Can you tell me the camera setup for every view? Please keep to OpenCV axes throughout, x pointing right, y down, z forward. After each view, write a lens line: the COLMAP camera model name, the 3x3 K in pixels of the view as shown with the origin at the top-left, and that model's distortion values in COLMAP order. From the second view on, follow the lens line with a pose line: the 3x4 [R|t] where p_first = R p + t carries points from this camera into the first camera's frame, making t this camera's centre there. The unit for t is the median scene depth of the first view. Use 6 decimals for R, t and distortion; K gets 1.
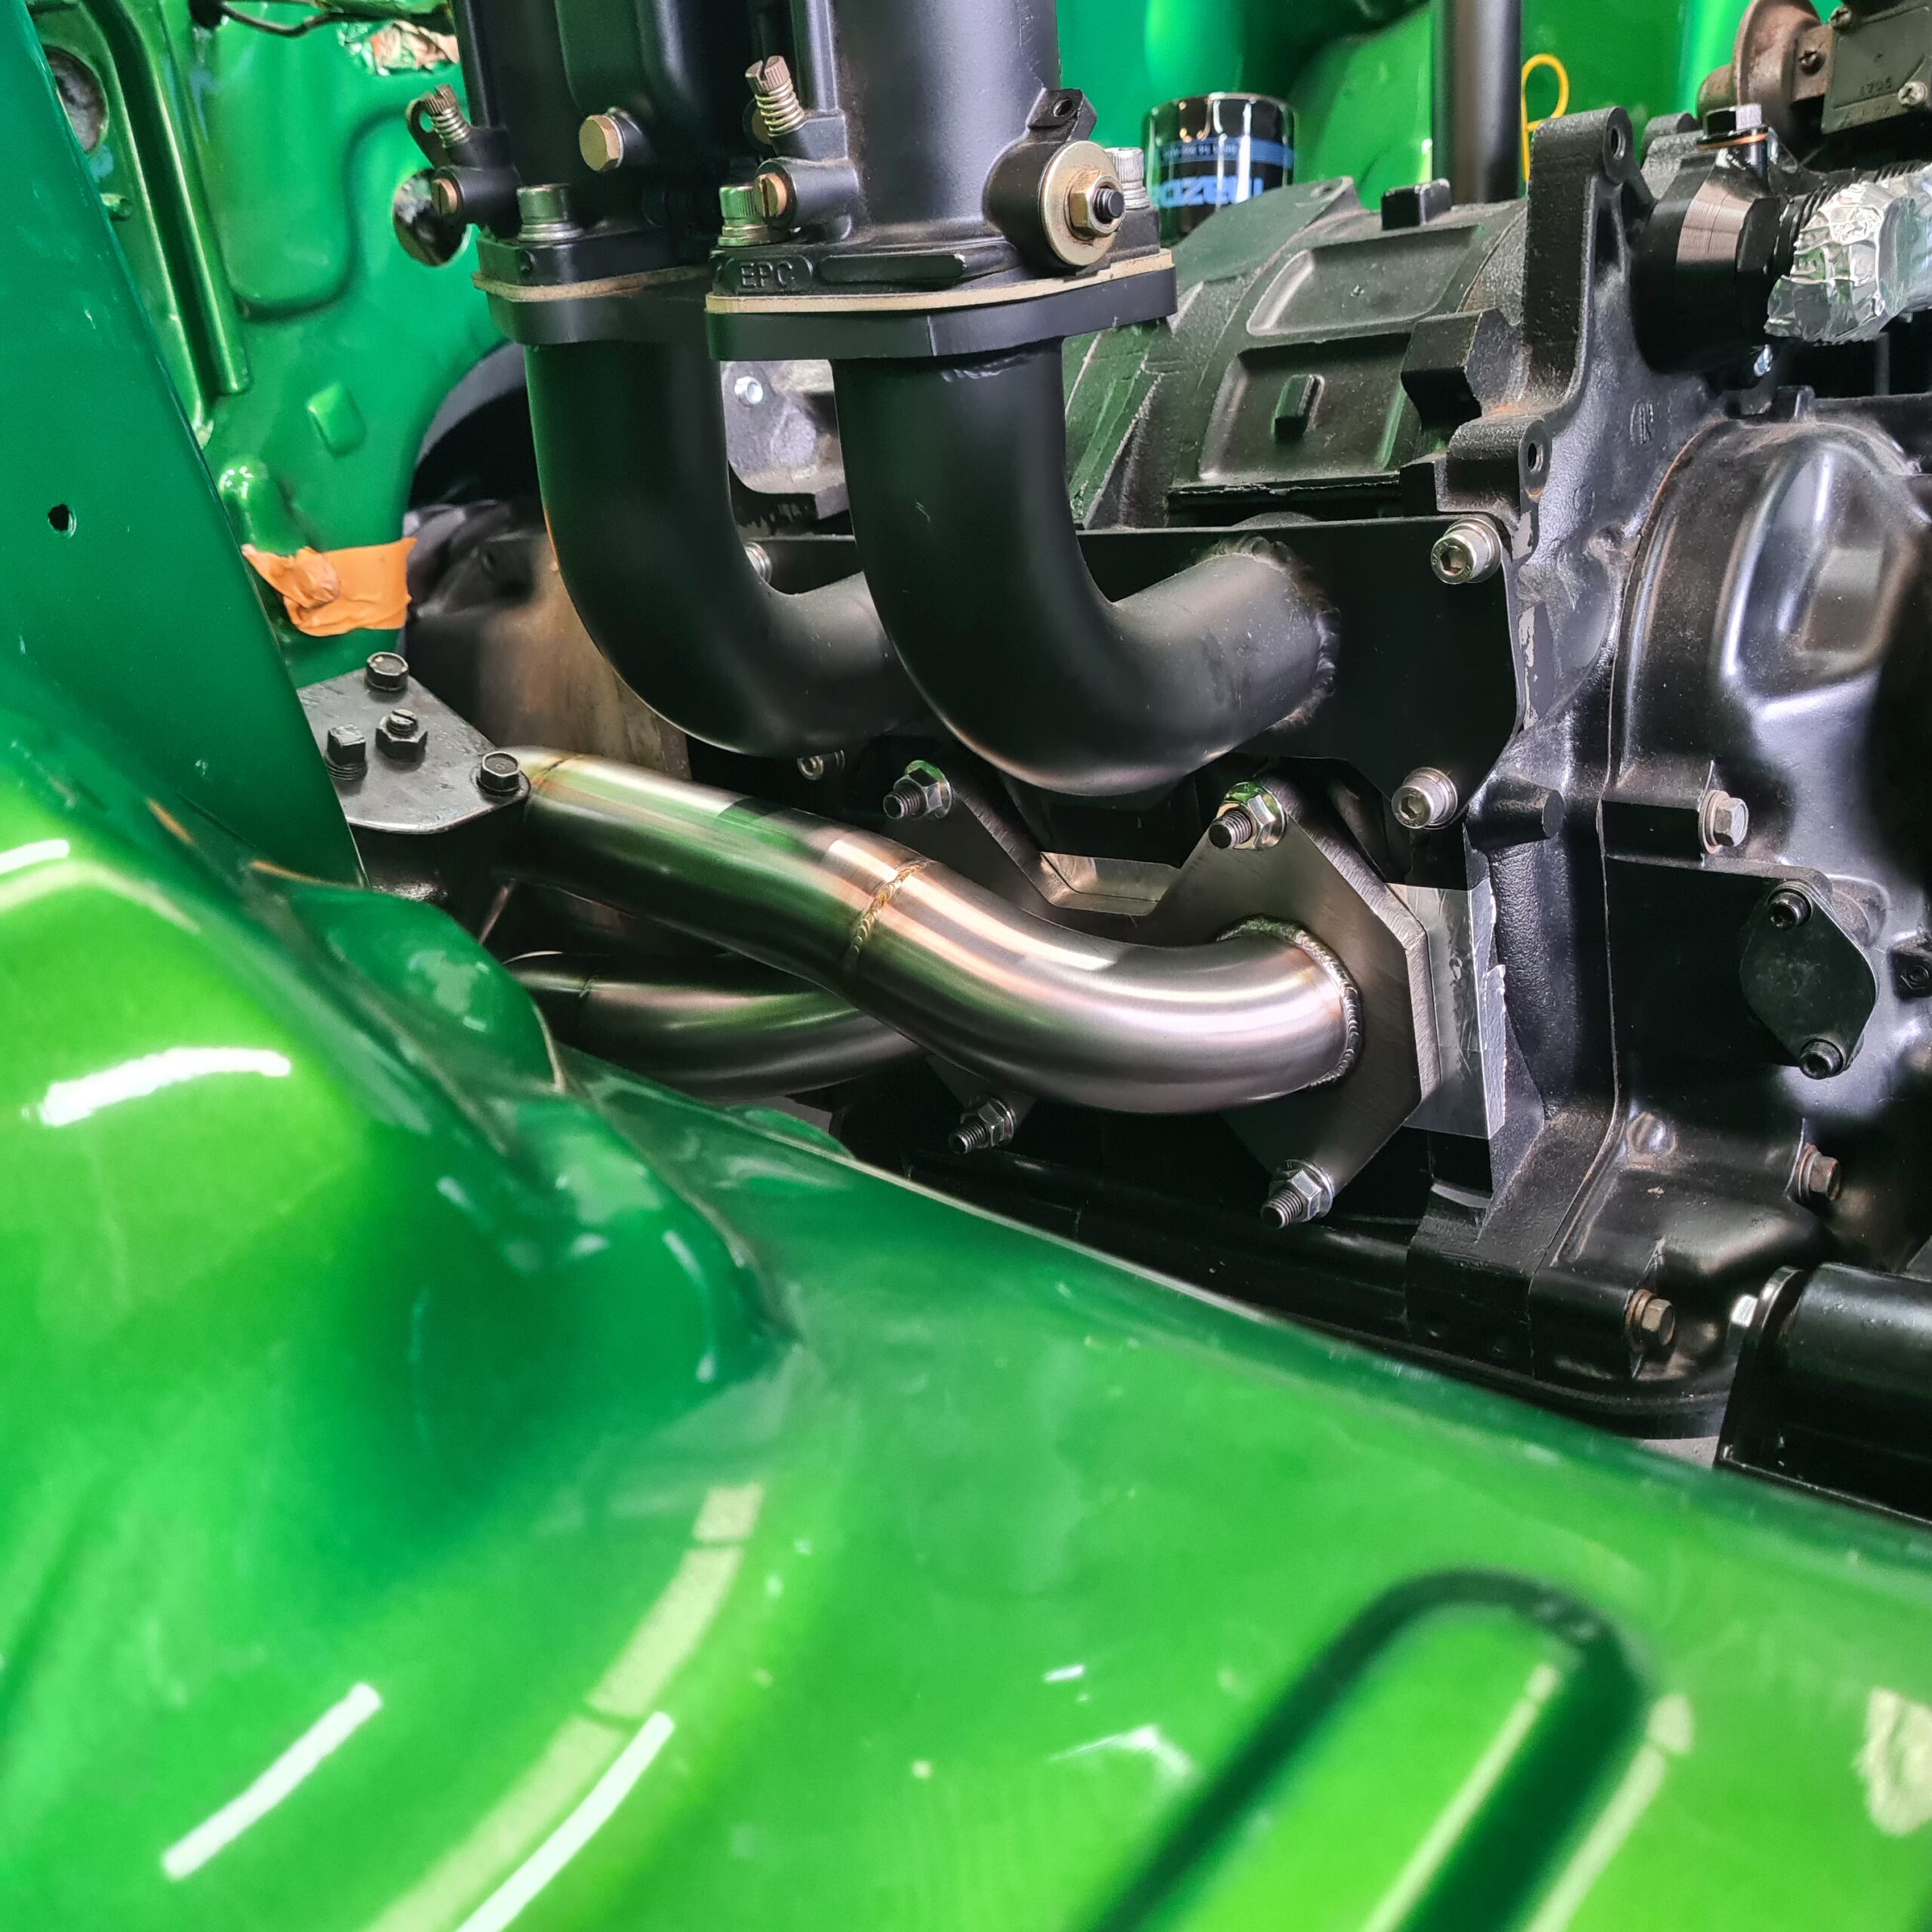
lens RADIAL K [[1900.8, 0, 966.0], [0, 1900.8, 966.0], [0, 0, 1]] dist [0.031587, -0.031520]
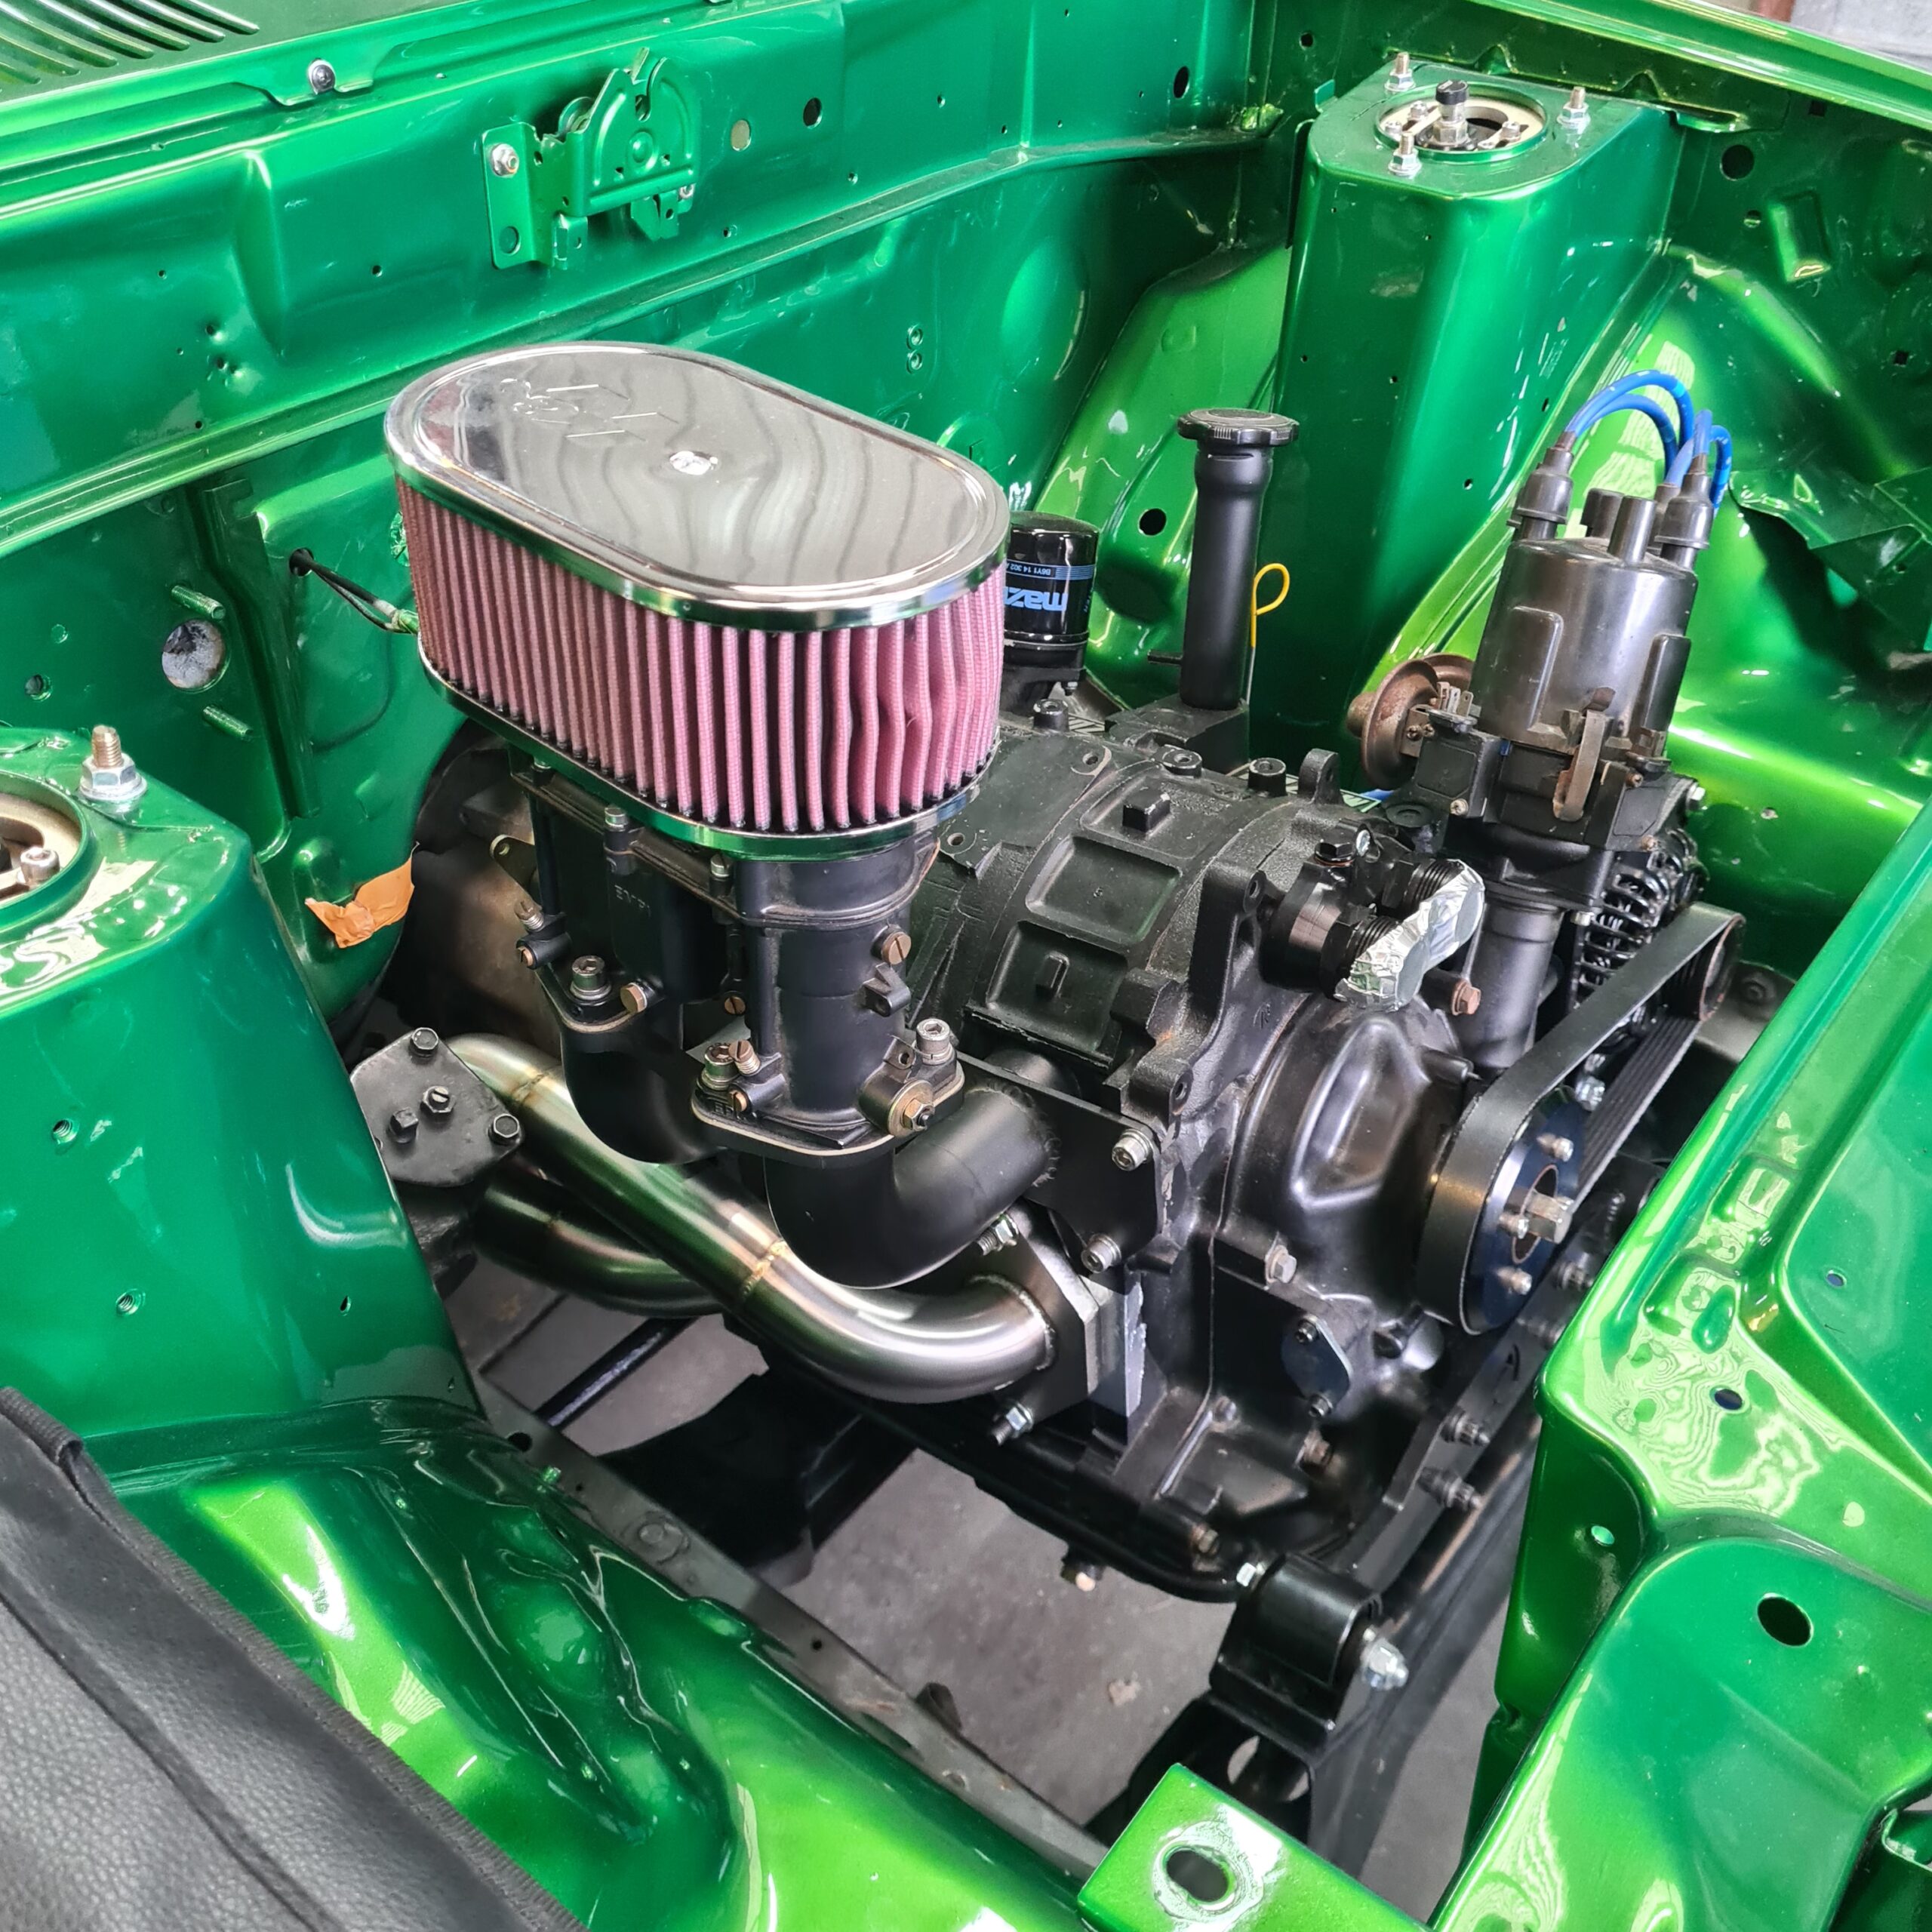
lens RADIAL K [[1900.8, 0, 966.0], [0, 1900.8, 966.0], [0, 0, 1]] dist [0.031587, -0.031520]
pose [[0.993085, 0.055564, 0.103420, -0.055468], [-0.077596, 0.971715, 0.223044, -0.652907], [-0.088101, -0.229527, 0.969307, -0.494948]]
